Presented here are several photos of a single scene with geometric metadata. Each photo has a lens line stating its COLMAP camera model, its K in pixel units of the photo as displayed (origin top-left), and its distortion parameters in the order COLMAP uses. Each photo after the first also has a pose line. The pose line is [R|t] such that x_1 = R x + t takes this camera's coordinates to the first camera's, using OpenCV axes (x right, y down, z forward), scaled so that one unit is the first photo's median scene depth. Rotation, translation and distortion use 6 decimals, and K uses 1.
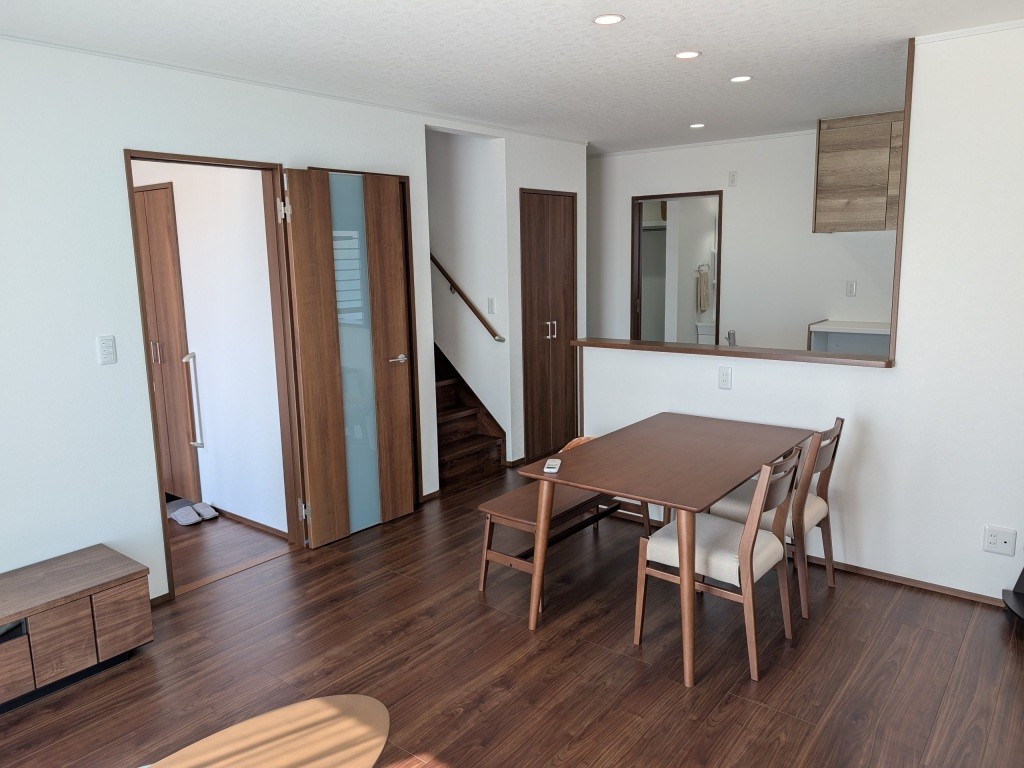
lens RADIAL K [[708.2, 0, 512.0], [0, 708.2, 384.0], [0, 0, 1]] dist [0.020666, -0.000337]
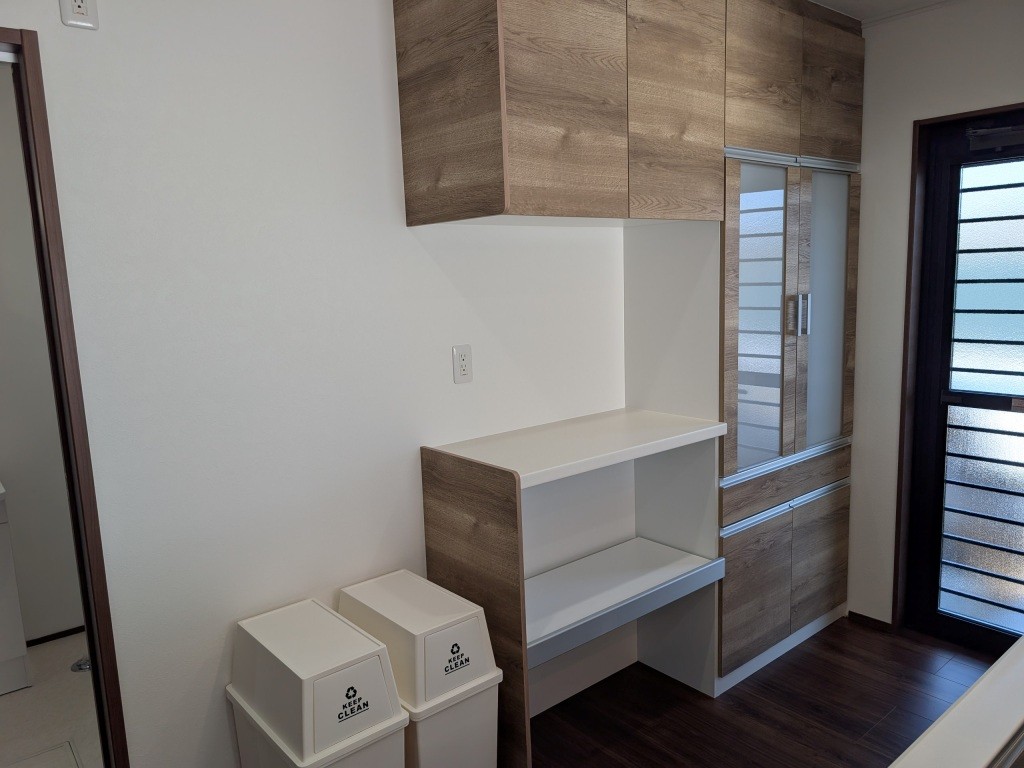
lens RADIAL K [[730.6, 0, 512.0], [0, 730.6, 384.0], [0, 0, 1]] dist [0.008067, 0.005926]
pose [[0.202727, -0.130943, 0.970441, 0.080088], [0.207422, 0.974274, 0.088130, -0.170927], [-0.957015, 0.183424, 0.224672, 0.977315]]
